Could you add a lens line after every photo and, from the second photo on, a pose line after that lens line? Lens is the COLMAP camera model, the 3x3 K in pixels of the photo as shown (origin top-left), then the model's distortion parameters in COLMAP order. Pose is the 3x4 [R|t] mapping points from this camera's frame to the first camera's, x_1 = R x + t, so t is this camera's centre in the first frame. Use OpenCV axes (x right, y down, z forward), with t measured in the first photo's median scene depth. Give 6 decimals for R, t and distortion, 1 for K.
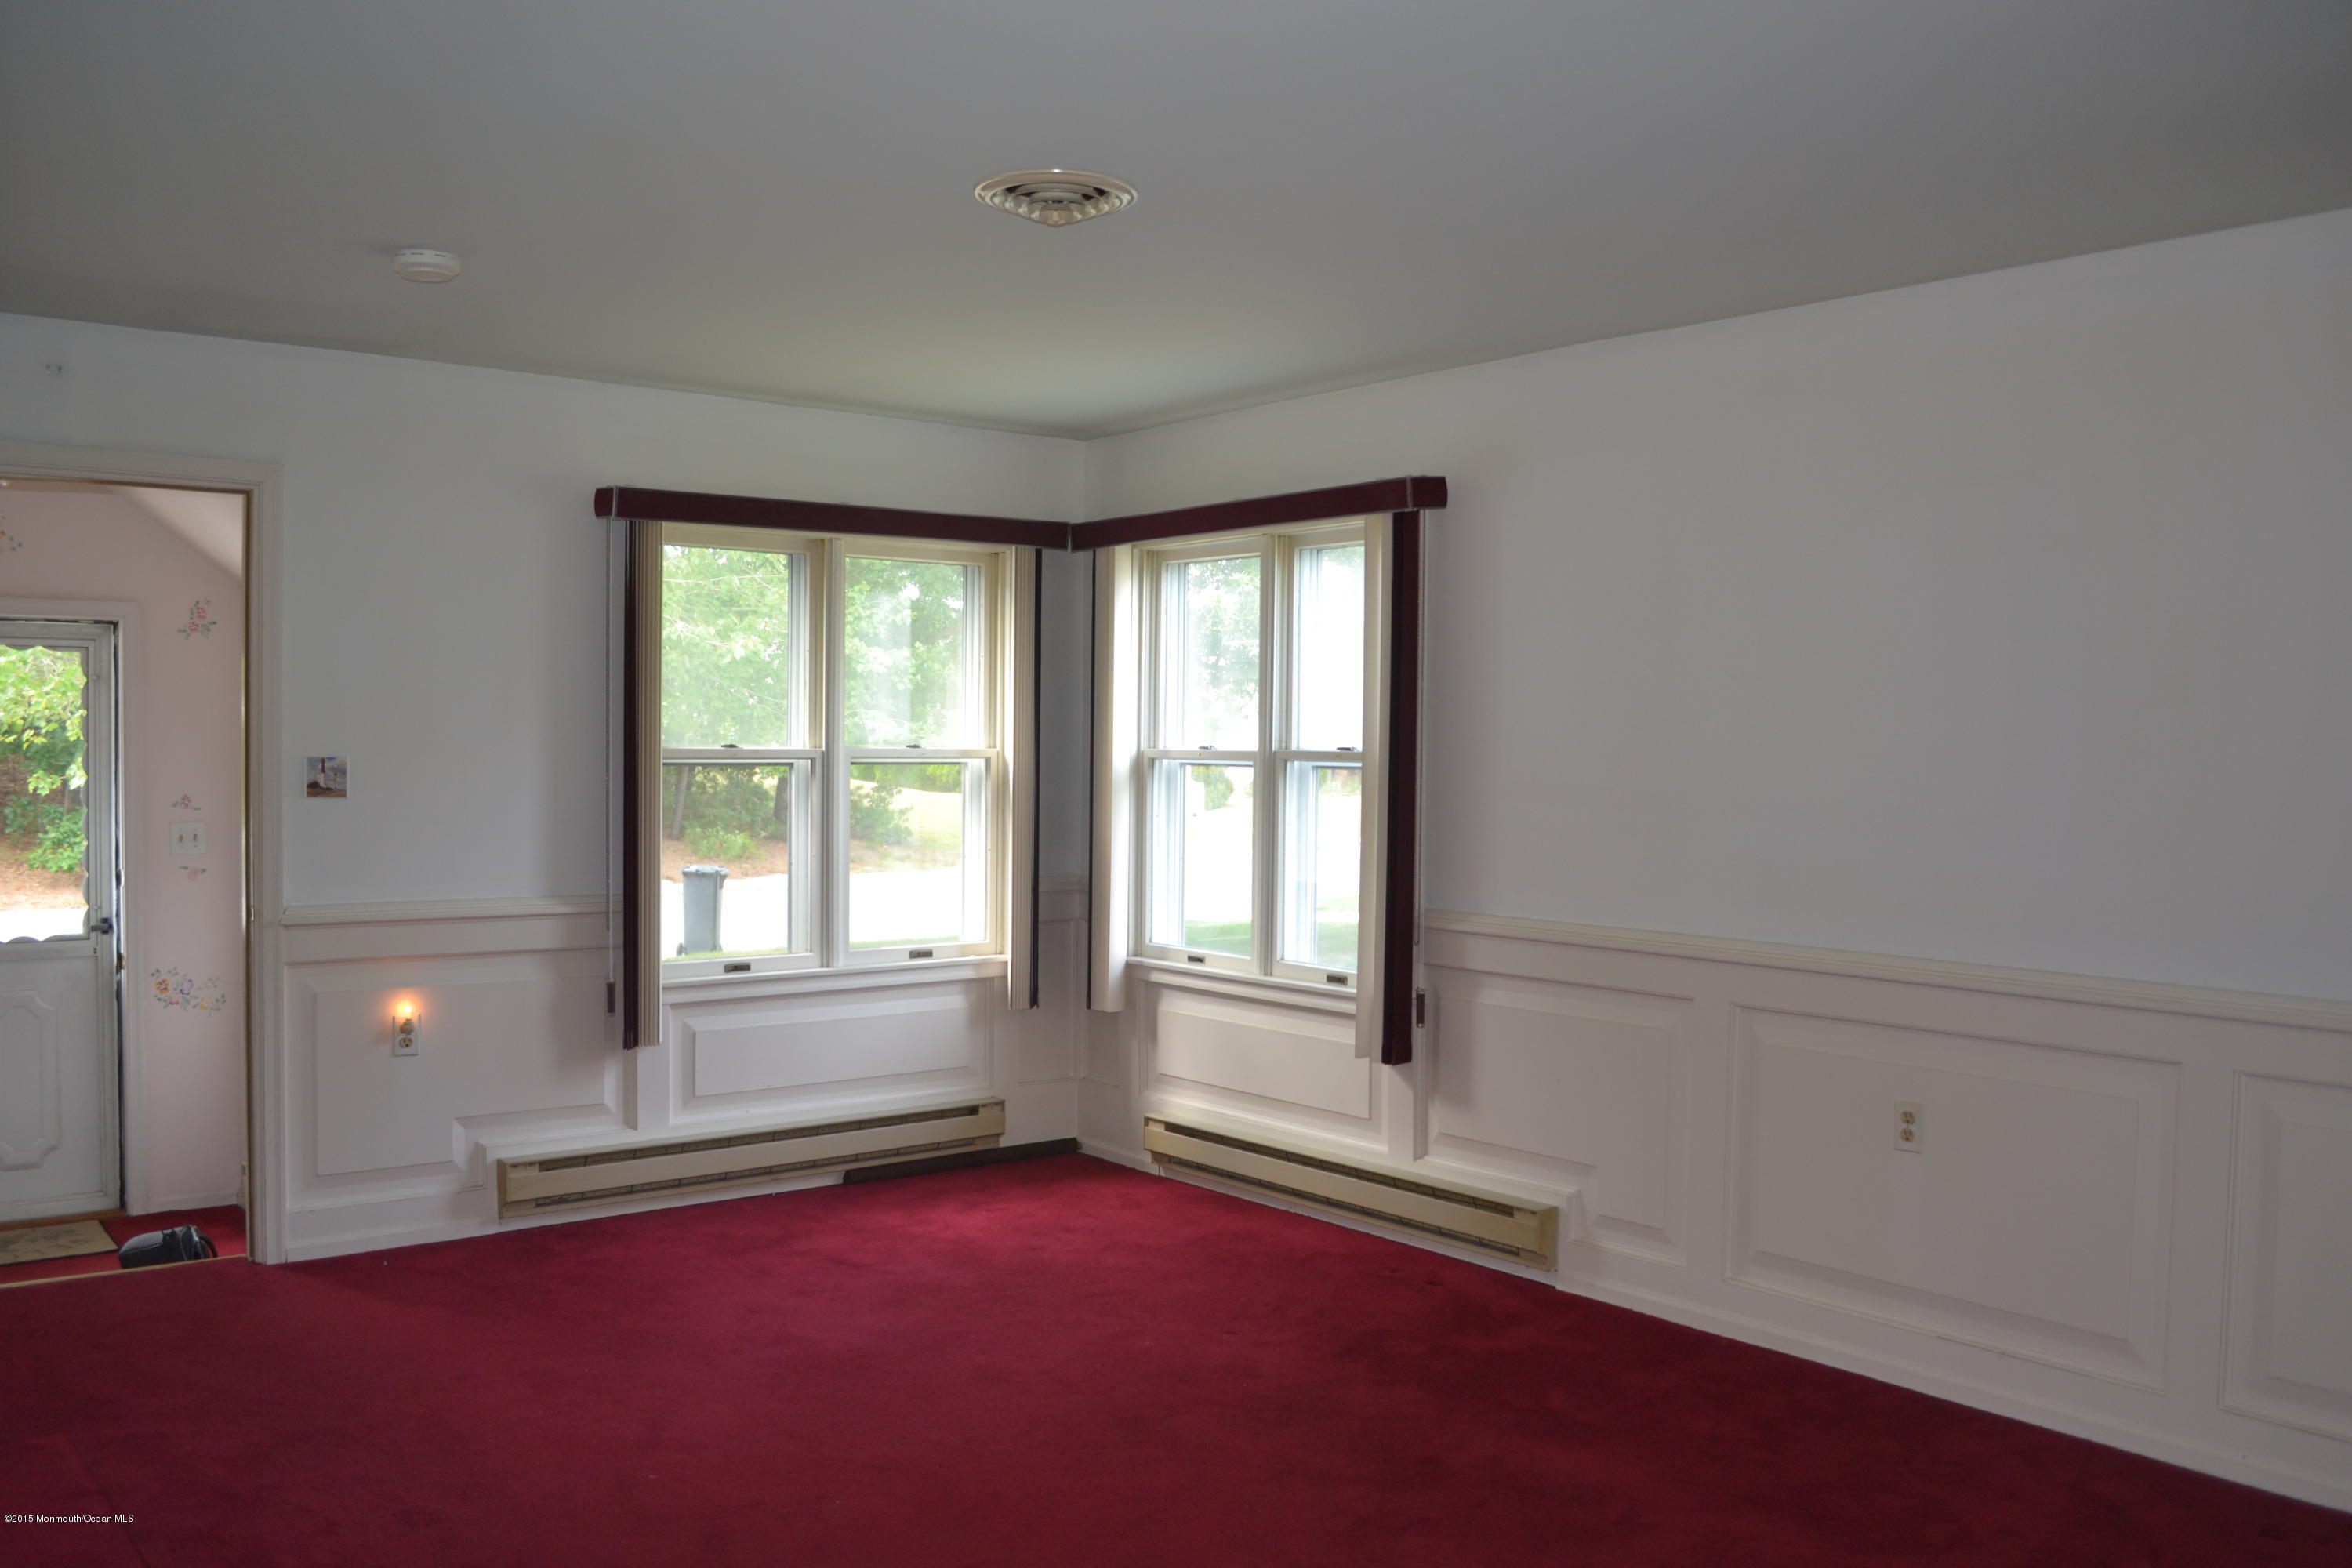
lens RADIAL K [[1932.2, 0, 1174.3], [0, 1932.2, 798.7], [0, 0, 1]] dist [-0.087832, 0.017031]
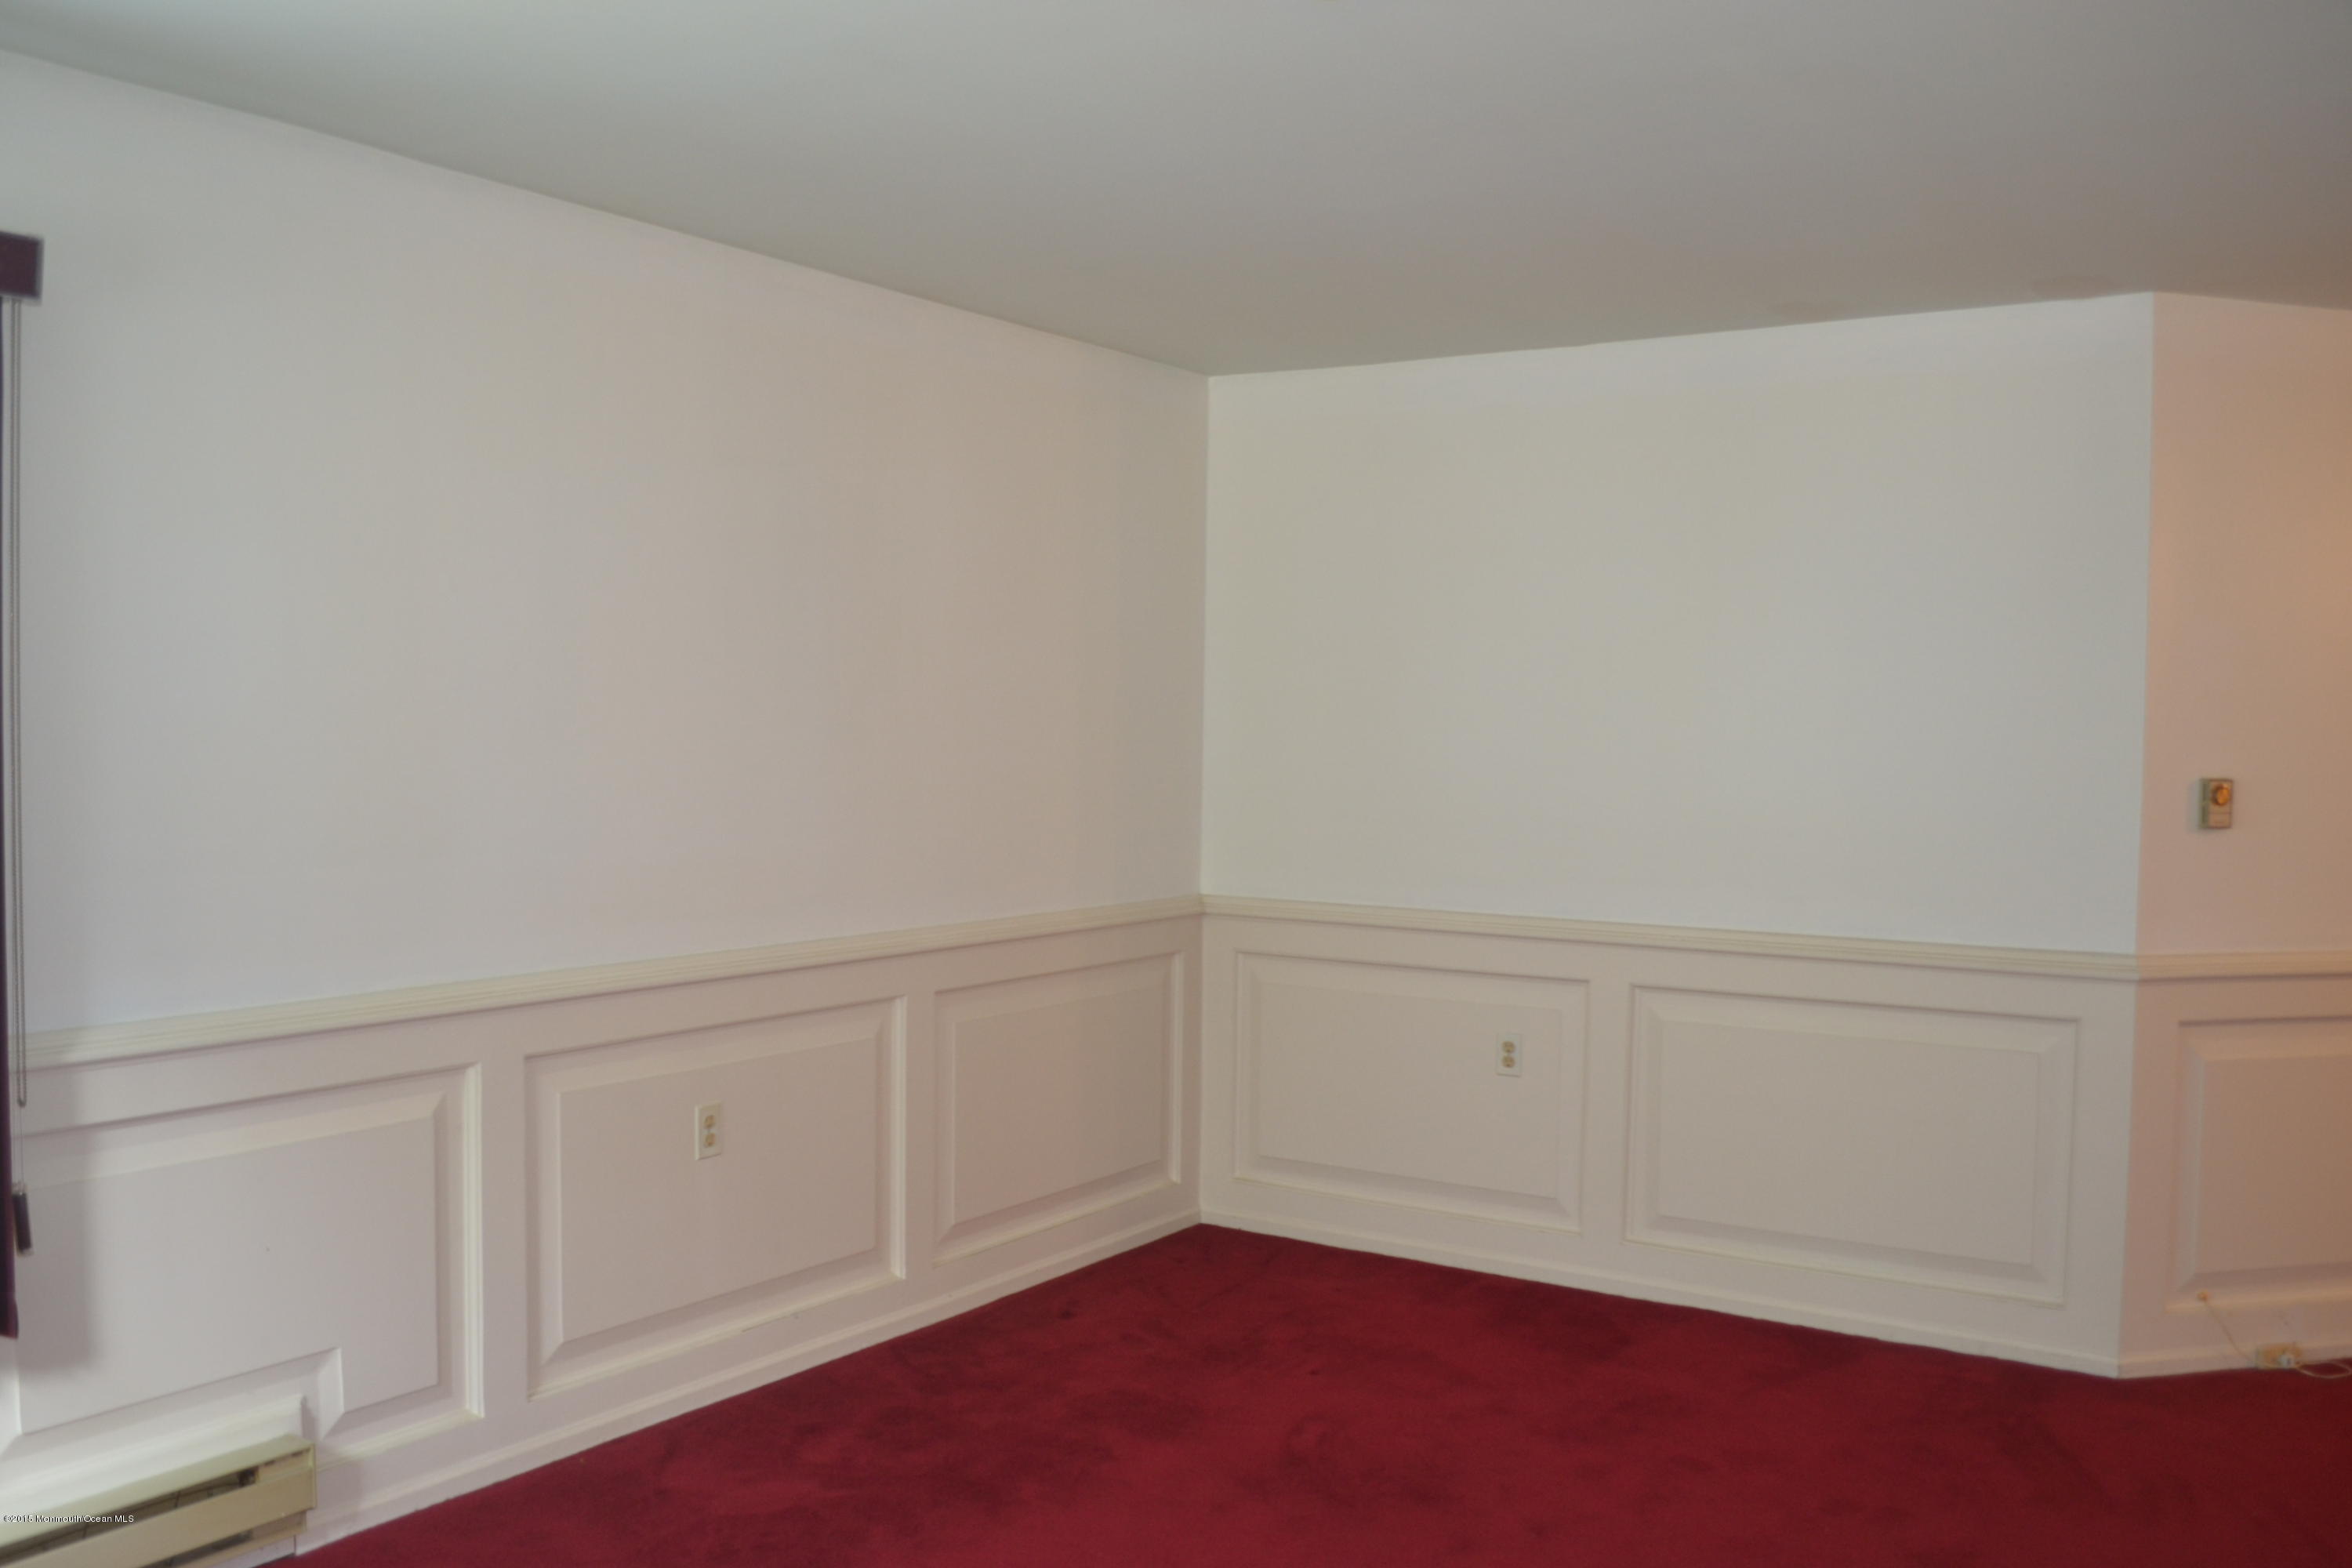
lens RADIAL K [[1932.2, 0, 1174.3], [0, 1932.2, 798.7], [0, 0, 1]] dist [-0.087832, 0.017031]
pose [[-0.333355, -0.021997, 0.942545, -0.517758], [0.036090, 0.998697, 0.036071, -0.019593], [-0.942110, 0.046041, -0.332127, 0.931832]]
